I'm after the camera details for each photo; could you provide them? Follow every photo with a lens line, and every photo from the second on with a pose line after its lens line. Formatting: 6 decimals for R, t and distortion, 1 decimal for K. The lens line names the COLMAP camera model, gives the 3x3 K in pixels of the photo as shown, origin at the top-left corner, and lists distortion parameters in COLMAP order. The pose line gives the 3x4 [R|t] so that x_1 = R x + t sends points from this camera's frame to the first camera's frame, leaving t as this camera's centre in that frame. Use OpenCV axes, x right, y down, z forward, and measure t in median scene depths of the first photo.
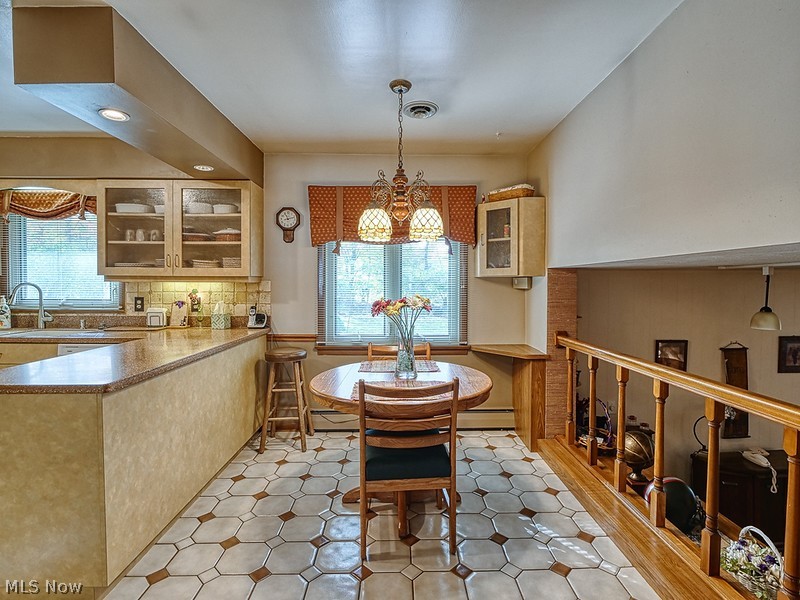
lens RADIAL K [[398.3, 0, 405.4], [0, 398.3, 292.3], [0, 0, 1]] dist [-0.010726, -0.000859]
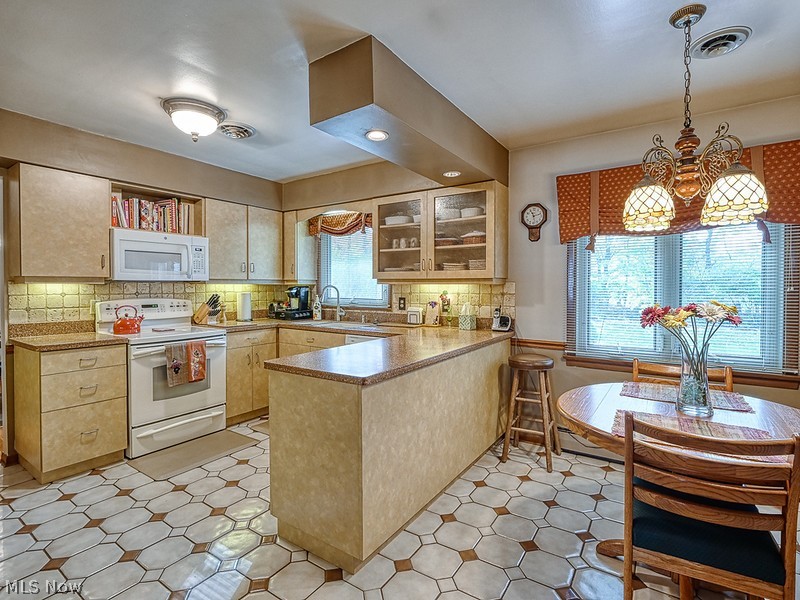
lens RADIAL K [[392.3, 0, 405.4], [0, 392.3, 290.8], [0, 0, 1]] dist [-0.011120, -0.001567]
pose [[0.822308, 0.004498, -0.569025, -0.020464], [-0.008987, 0.999947, -0.005083, -0.001572], [0.568972, 0.009294, 0.822305, 0.077874]]
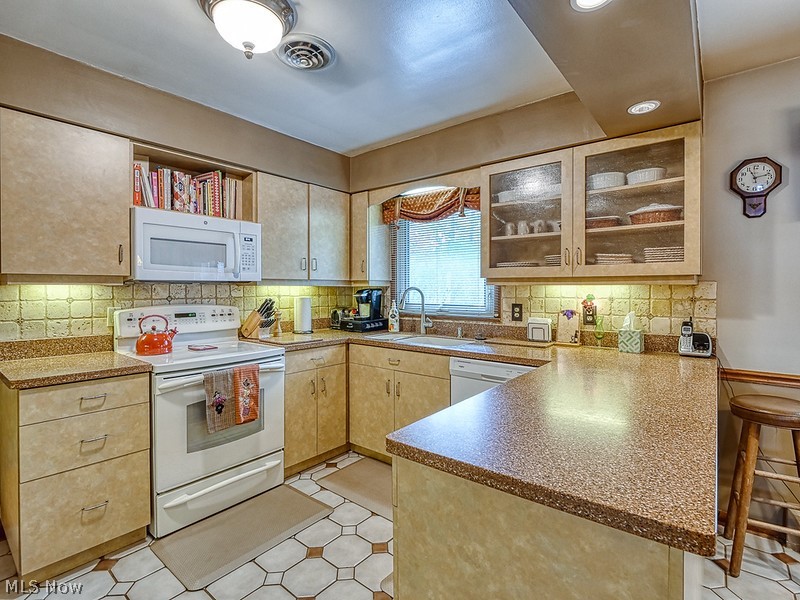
lens RADIAL K [[392.3, 0, 405.4], [0, 392.3, 290.8], [0, 0, 1]] dist [-0.011120, -0.001567]
pose [[0.769026, -0.000832, -0.639218, -0.345124], [-0.008912, 0.999888, -0.012022, -0.003125], [0.639156, 0.014942, 0.768932, 0.230221]]
